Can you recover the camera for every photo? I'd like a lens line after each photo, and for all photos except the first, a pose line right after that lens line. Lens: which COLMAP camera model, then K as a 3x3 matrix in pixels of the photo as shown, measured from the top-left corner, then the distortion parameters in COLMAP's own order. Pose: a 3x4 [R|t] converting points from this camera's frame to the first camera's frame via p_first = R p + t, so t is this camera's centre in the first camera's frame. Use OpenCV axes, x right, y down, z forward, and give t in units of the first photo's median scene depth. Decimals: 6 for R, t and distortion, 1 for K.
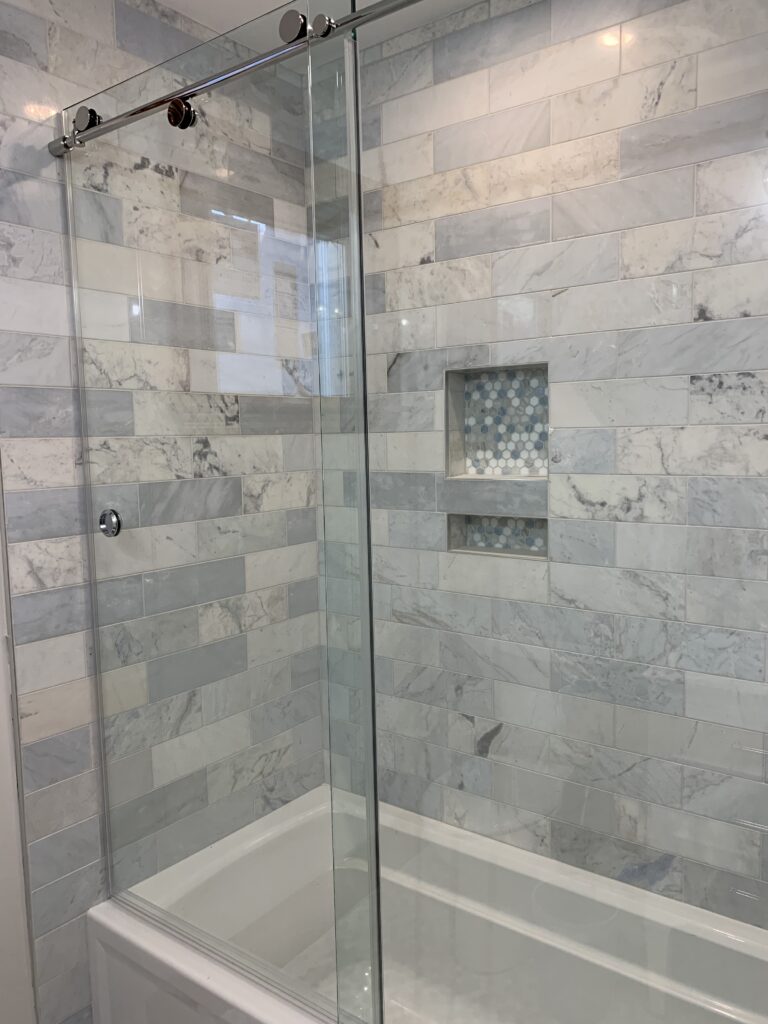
lens RADIAL K [[783.6, 0, 387.6], [0, 783.6, 515.9], [0, 0, 1]] dist [0.040237, -0.050002]
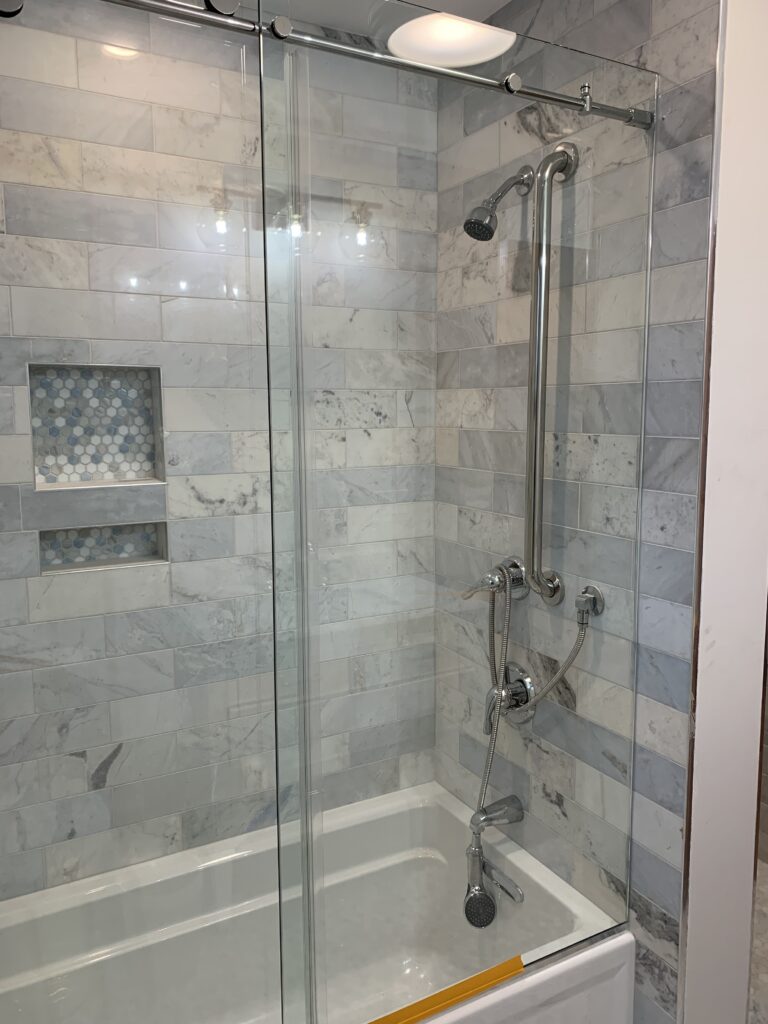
lens RADIAL K [[783.6, 0, 407.6], [0, 783.6, 495.1], [0, 0, 1]] dist [0.040237, -0.050002]
pose [[0.397481, -0.092286, 0.912958, -0.622820], [0.086189, 0.994286, 0.062983, -0.070430], [-0.913554, 0.053652, 0.403163, 0.322245]]
